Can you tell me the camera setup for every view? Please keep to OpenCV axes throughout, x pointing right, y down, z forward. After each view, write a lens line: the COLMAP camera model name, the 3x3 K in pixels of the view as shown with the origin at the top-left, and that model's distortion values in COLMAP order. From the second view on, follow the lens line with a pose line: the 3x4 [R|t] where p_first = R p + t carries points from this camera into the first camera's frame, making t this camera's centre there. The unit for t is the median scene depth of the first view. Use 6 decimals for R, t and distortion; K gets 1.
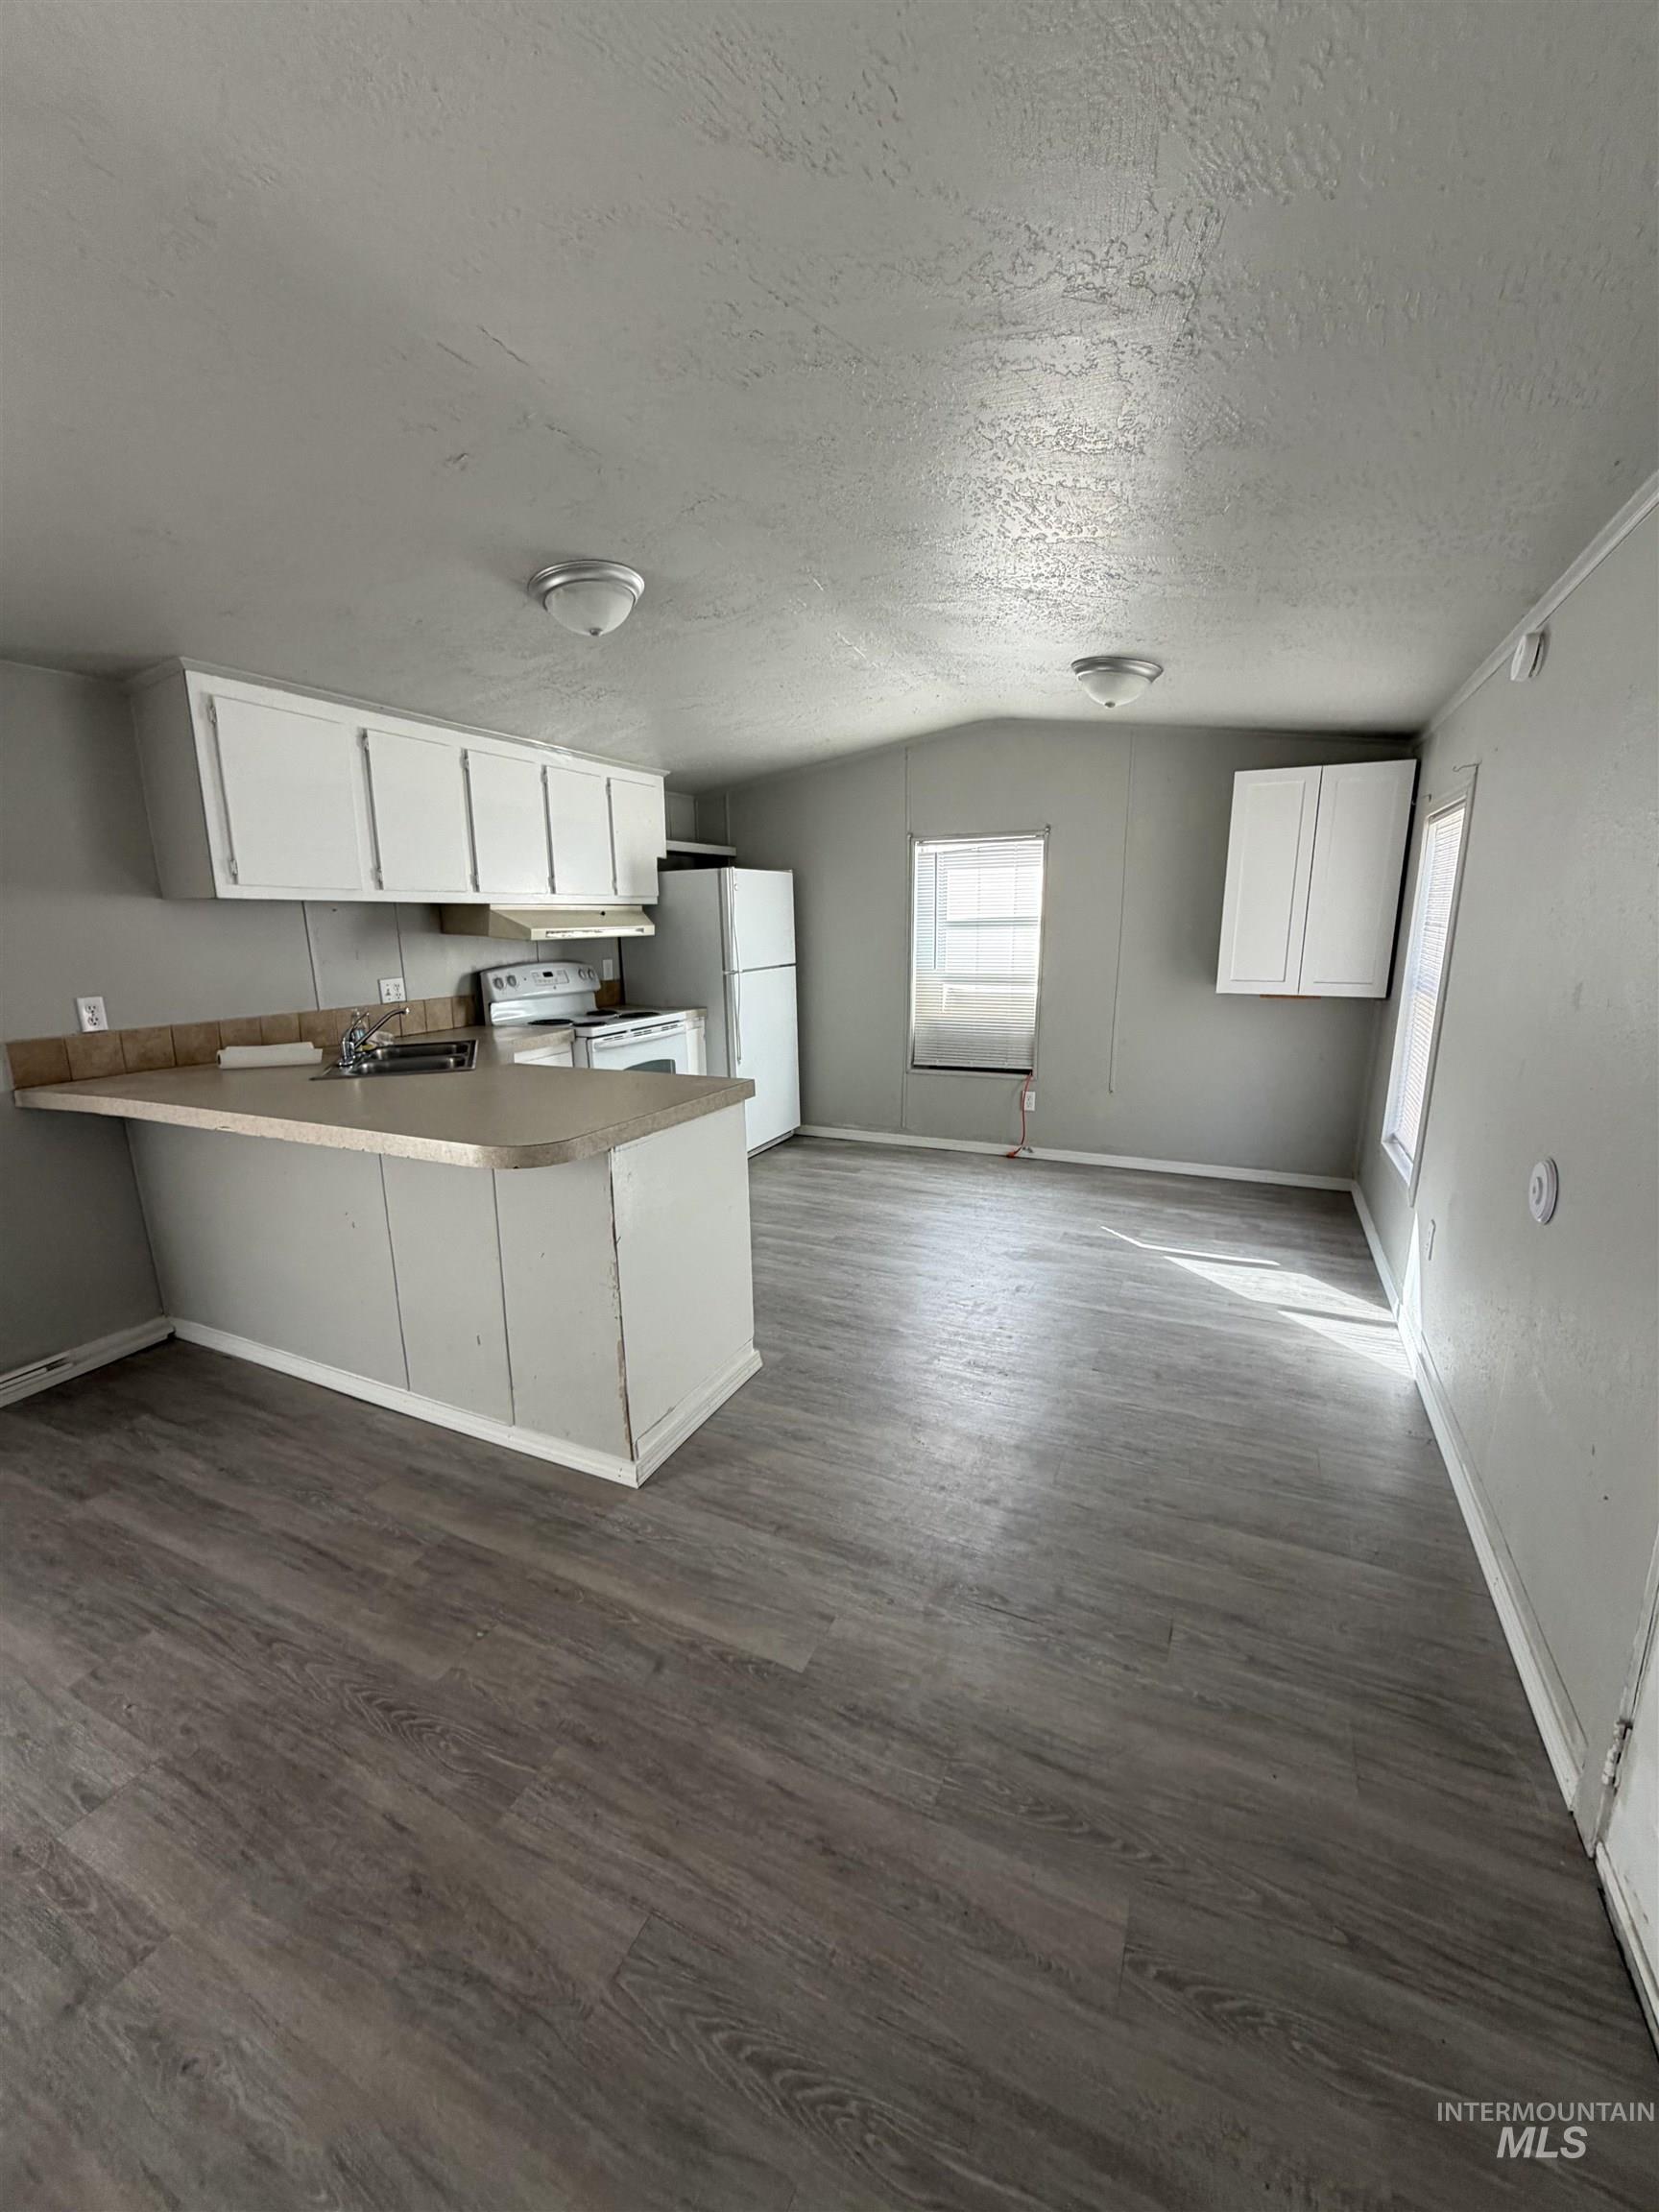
lens RADIAL K [[877.1, 0, 831.9], [0, 877.1, 1113.8], [0, 0, 1]] dist [0.000054, -0.000047]
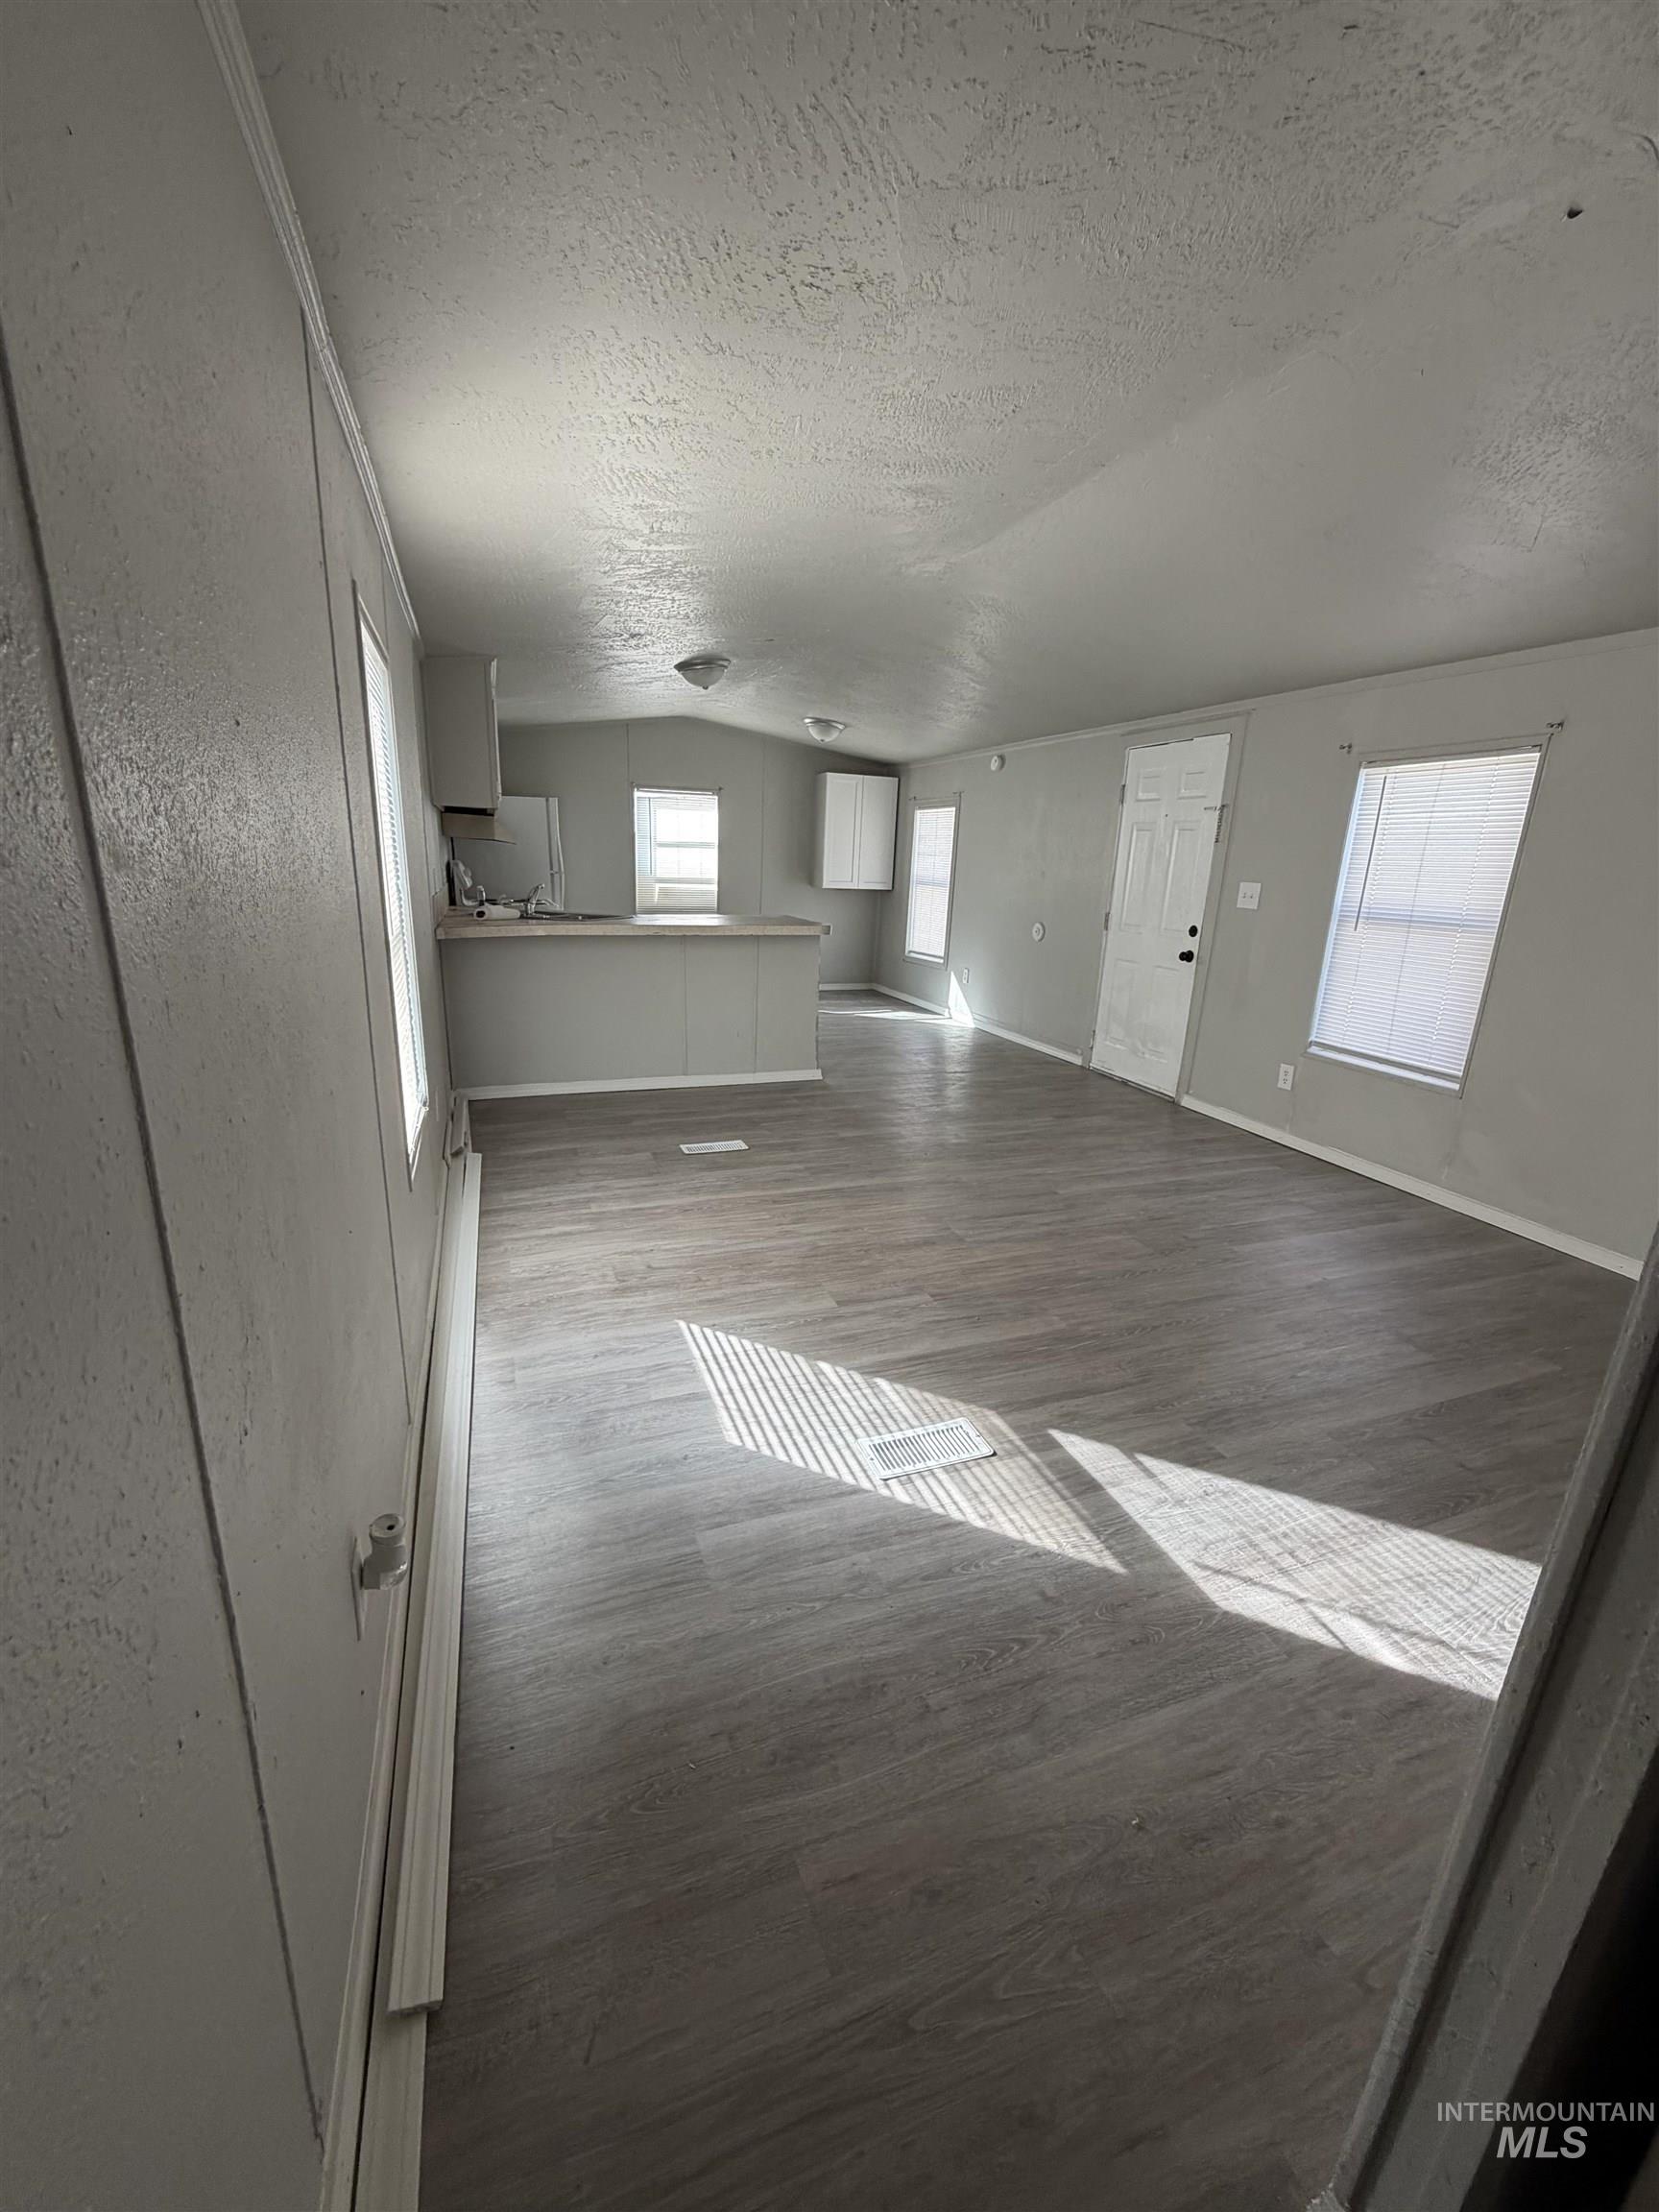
lens RADIAL K [[881.0, 0, 829.5], [0, 881.0, 1106.0], [0, 0, 1]] dist [-0.000398, -0.000067]
pose [[0.694713, -0.162720, 0.700640, -1.043615], [0.116225, 0.986670, 0.113907, 0.123413], [-0.709835, 0.002299, 0.704364, -0.390852]]
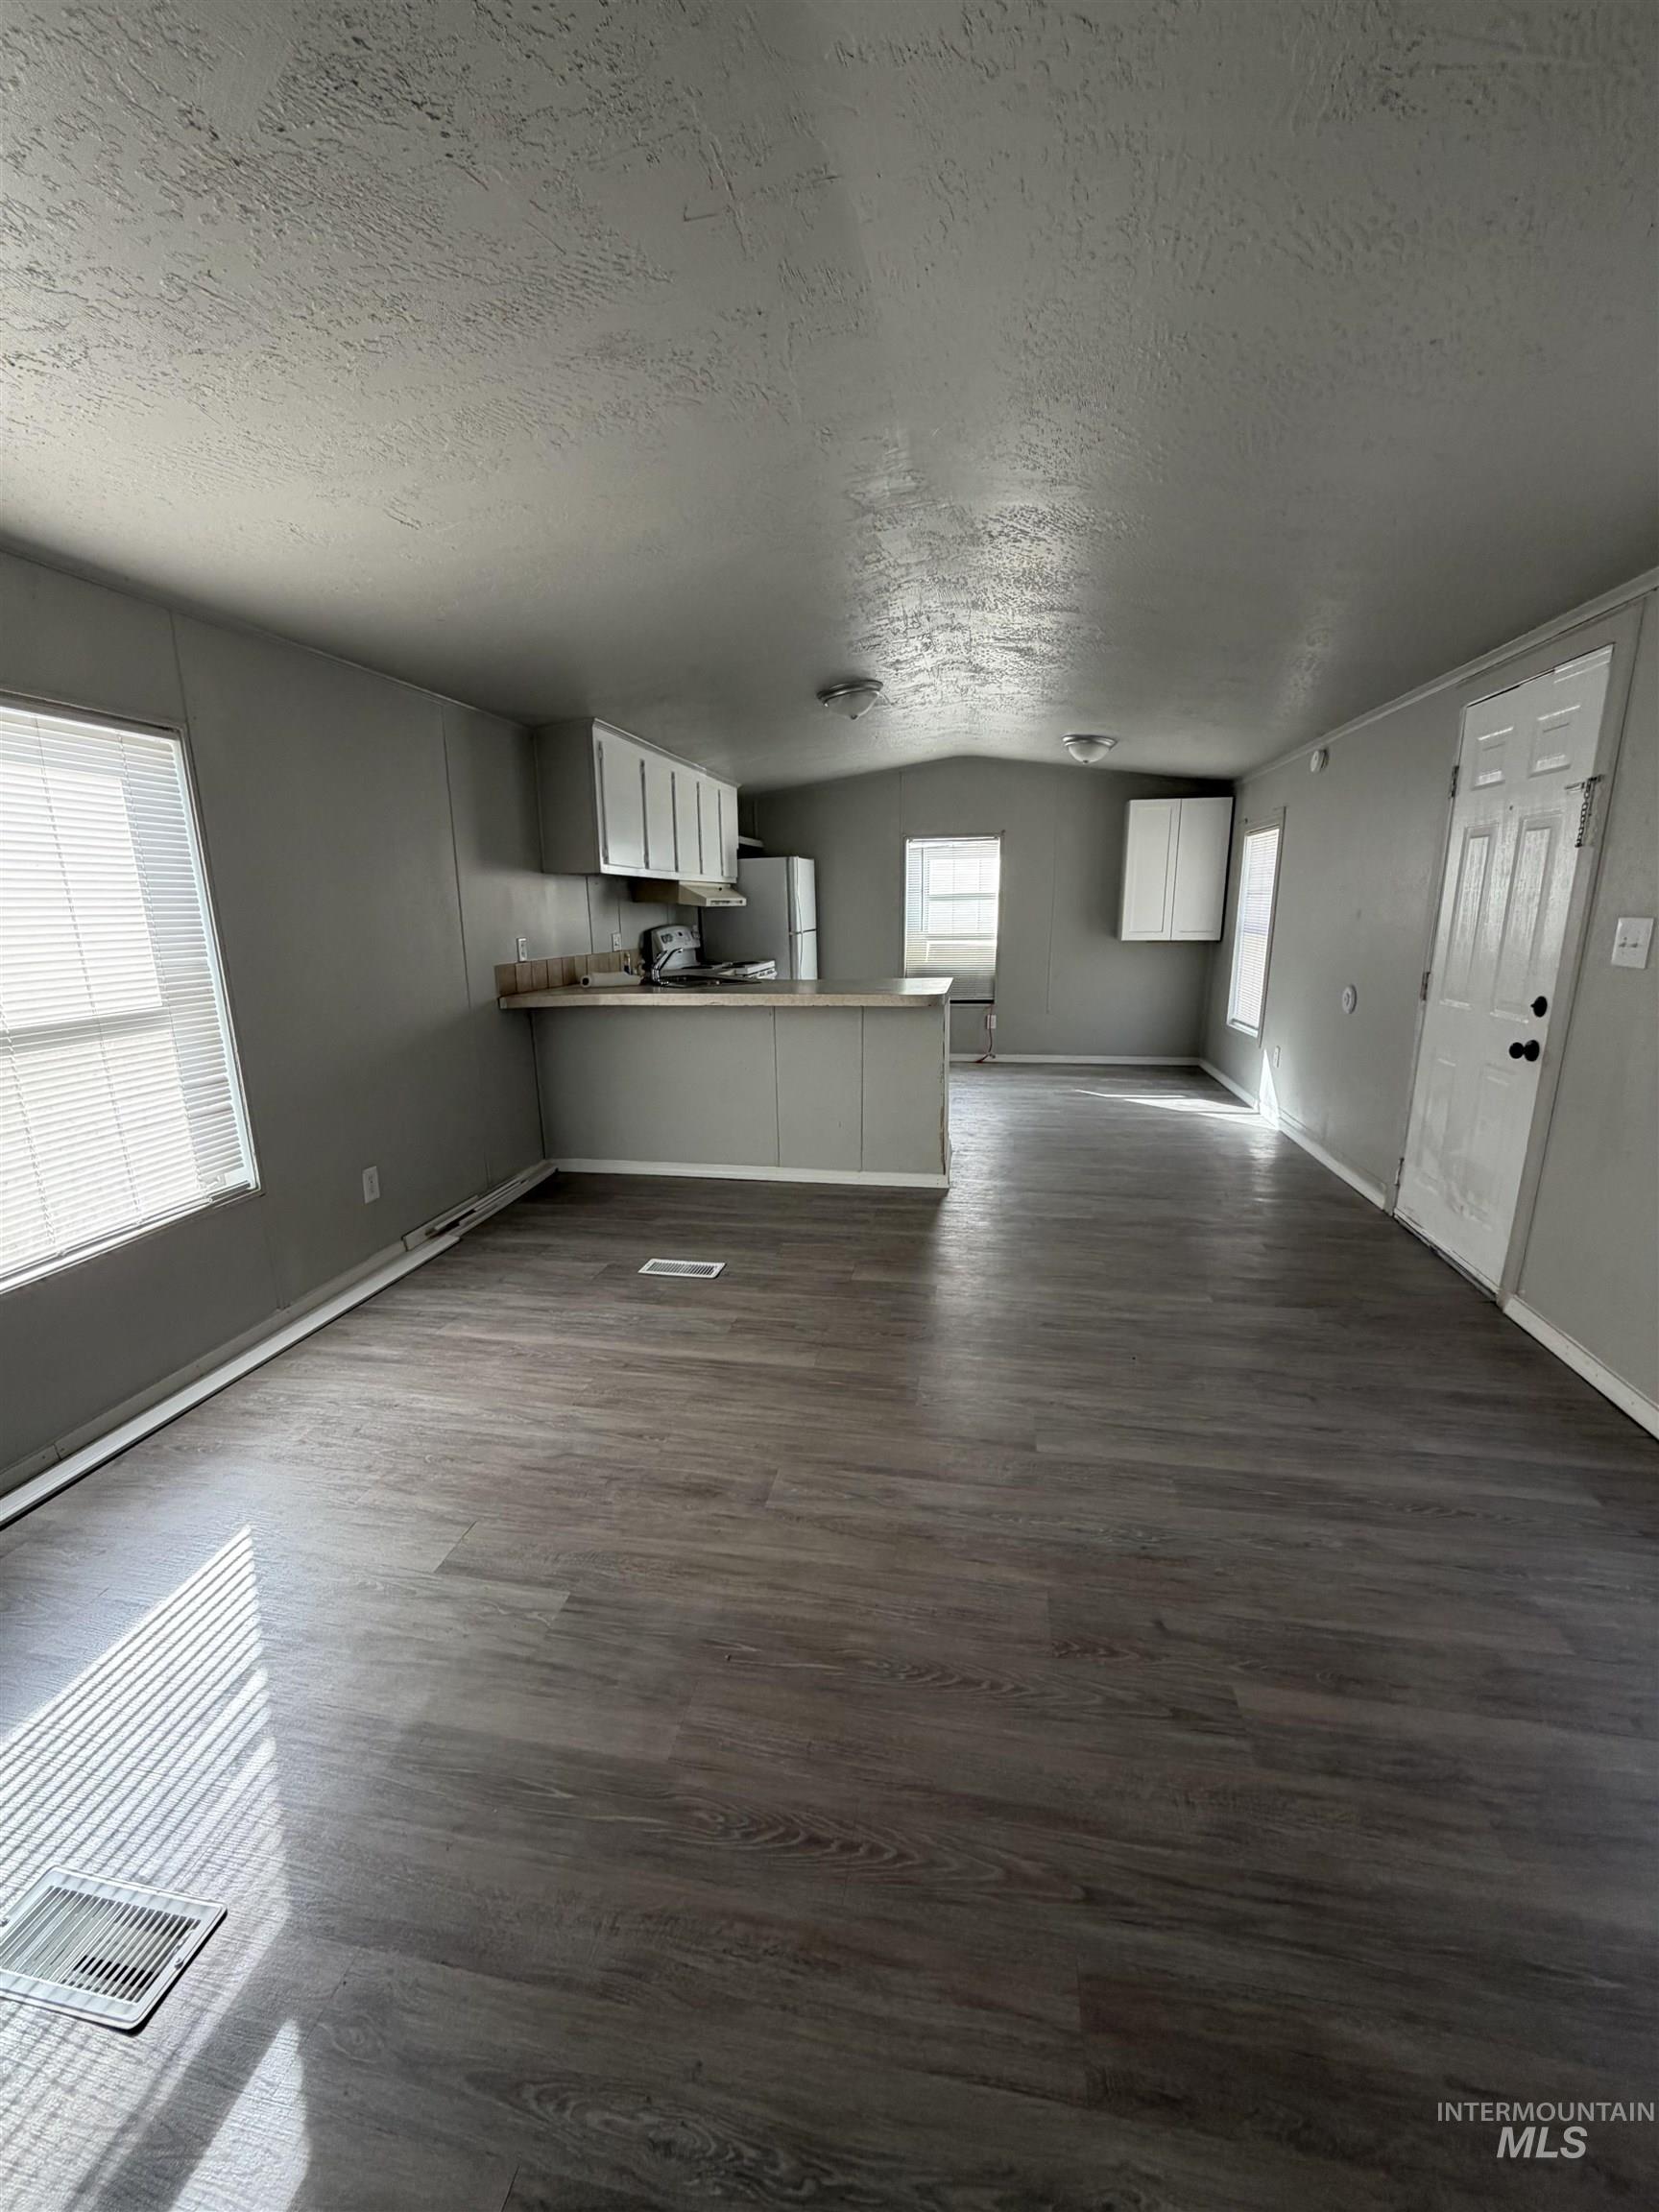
lens RADIAL K [[881.0, 0, 829.5], [0, 881.0, 1106.0], [0, 0, 1]] dist [-0.000398, -0.000067]
pose [[0.966777, -0.059232, 0.248666, -0.503755], [0.059054, 0.998221, 0.008180, 0.120580], [-0.248708, 0.006777, 0.968555, -0.412649]]
